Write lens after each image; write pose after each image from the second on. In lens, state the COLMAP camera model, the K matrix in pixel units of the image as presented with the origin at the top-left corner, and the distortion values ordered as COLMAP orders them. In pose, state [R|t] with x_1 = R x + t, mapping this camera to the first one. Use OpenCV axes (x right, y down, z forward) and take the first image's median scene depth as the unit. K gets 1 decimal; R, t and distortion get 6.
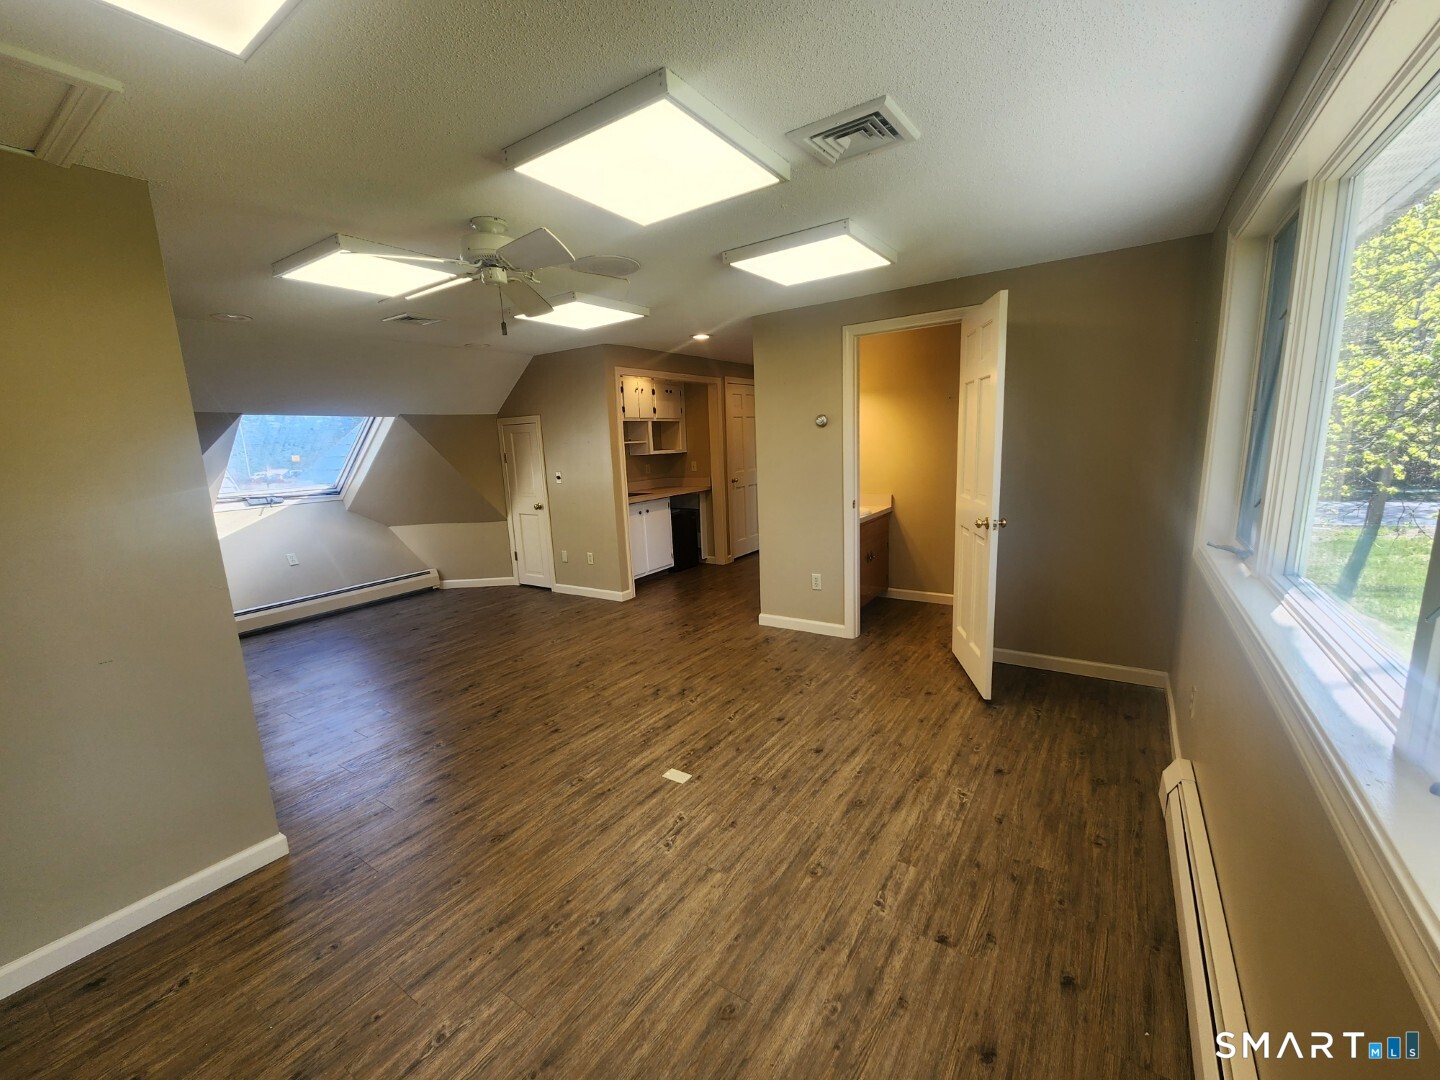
lens RADIAL K [[584.9, 0, 719.2], [0, 584.9, 542.6], [0, 0, 1]] dist [0.001628, 0.000641]
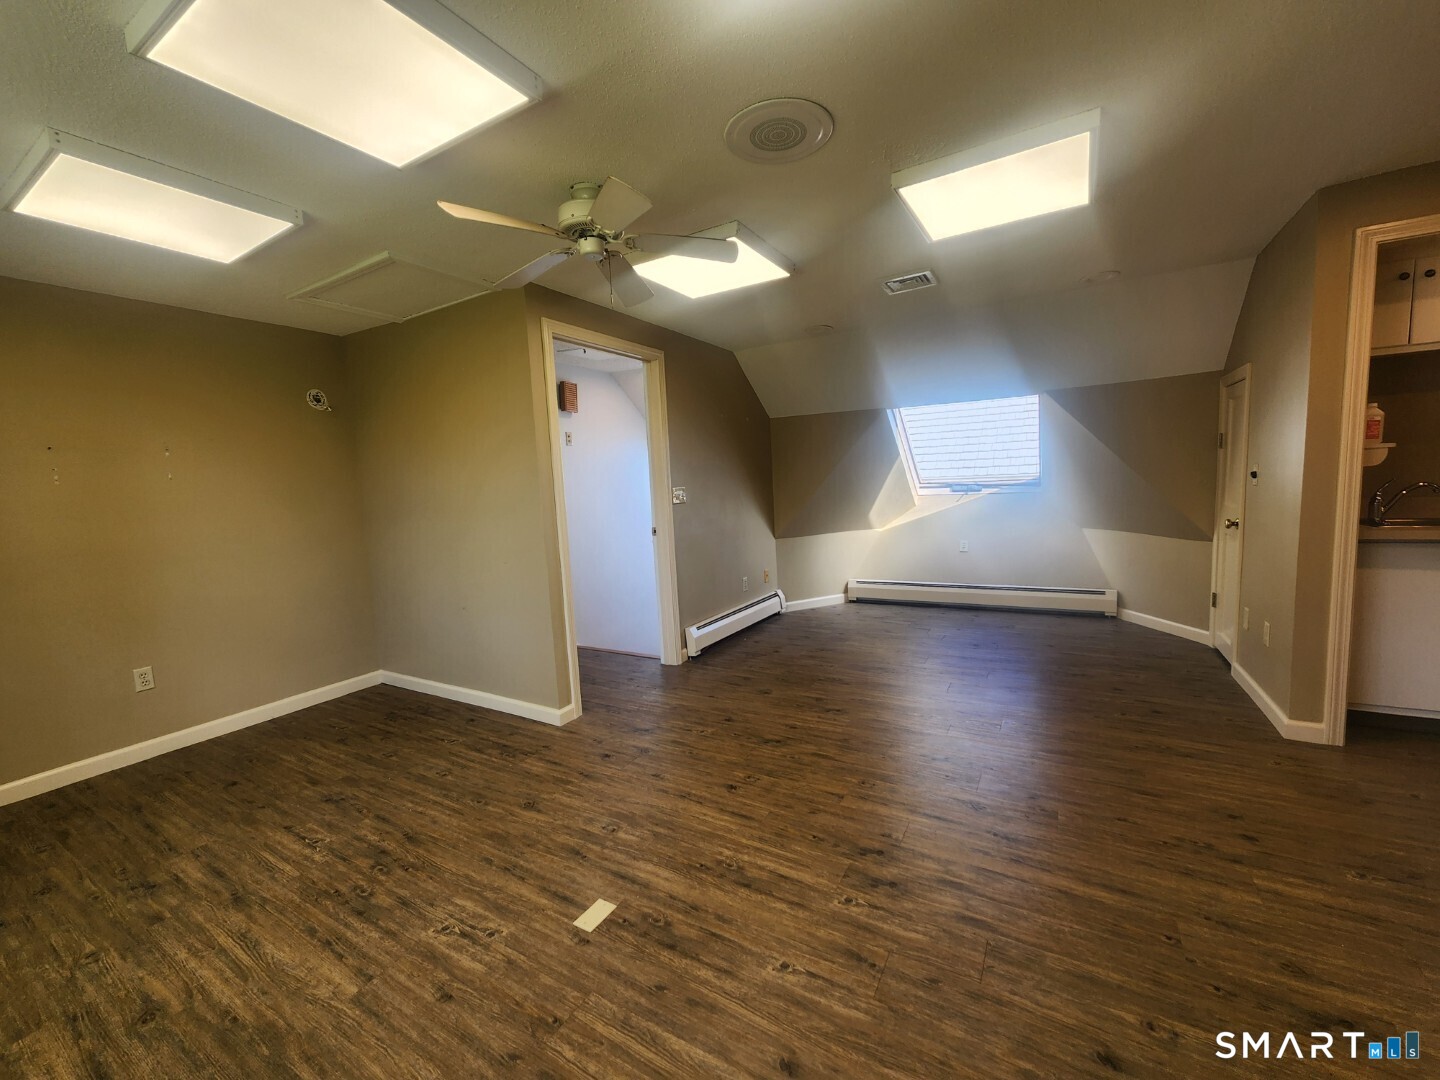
lens RADIAL K [[584.9, 0, 719.3], [0, 584.9, 545.0], [0, 0, 1]] dist [0.001628, 0.000641]
pose [[0.062033, 0.149929, -0.986749, 0.489710], [-0.127517, 0.981741, 0.141152, -0.120737], [0.989895, 0.117071, 0.080019, 0.943939]]
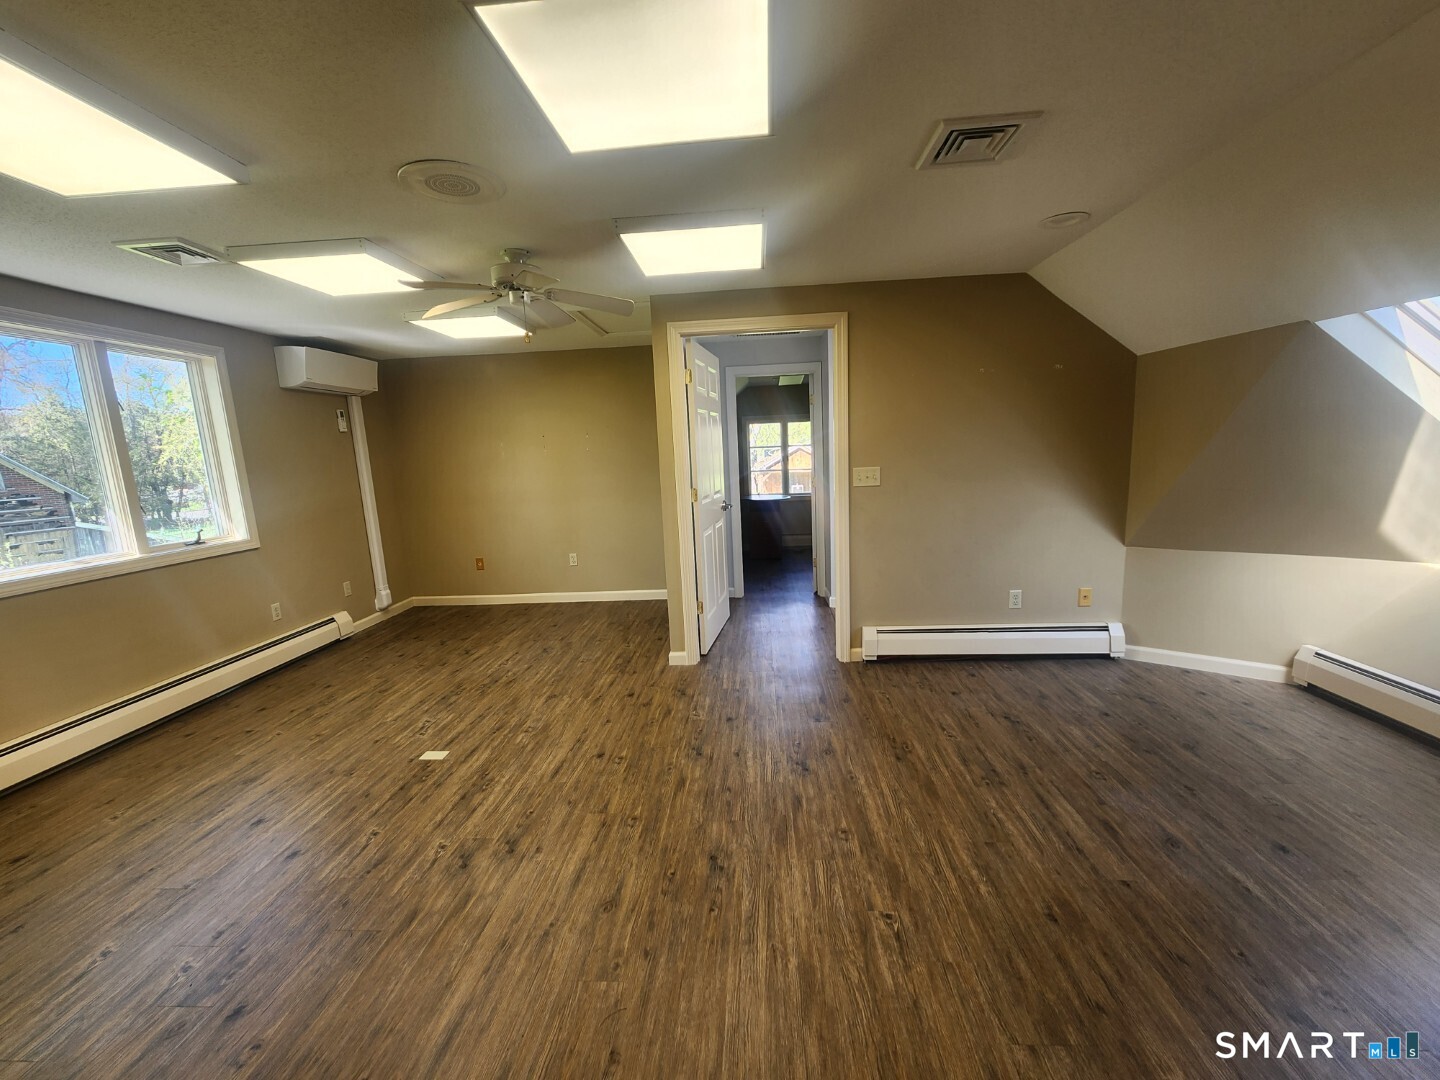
lens RADIAL K [[584.9, 0, 721.3], [0, 584.9, 545.4], [0, 0, 1]] dist [0.001628, 0.000641]
pose [[-0.858934, 0.164503, -0.484945, -0.060852], [-0.007178, 0.943037, 0.332610, -0.303113], [0.512037, 0.289170, -0.808826, 1.853833]]
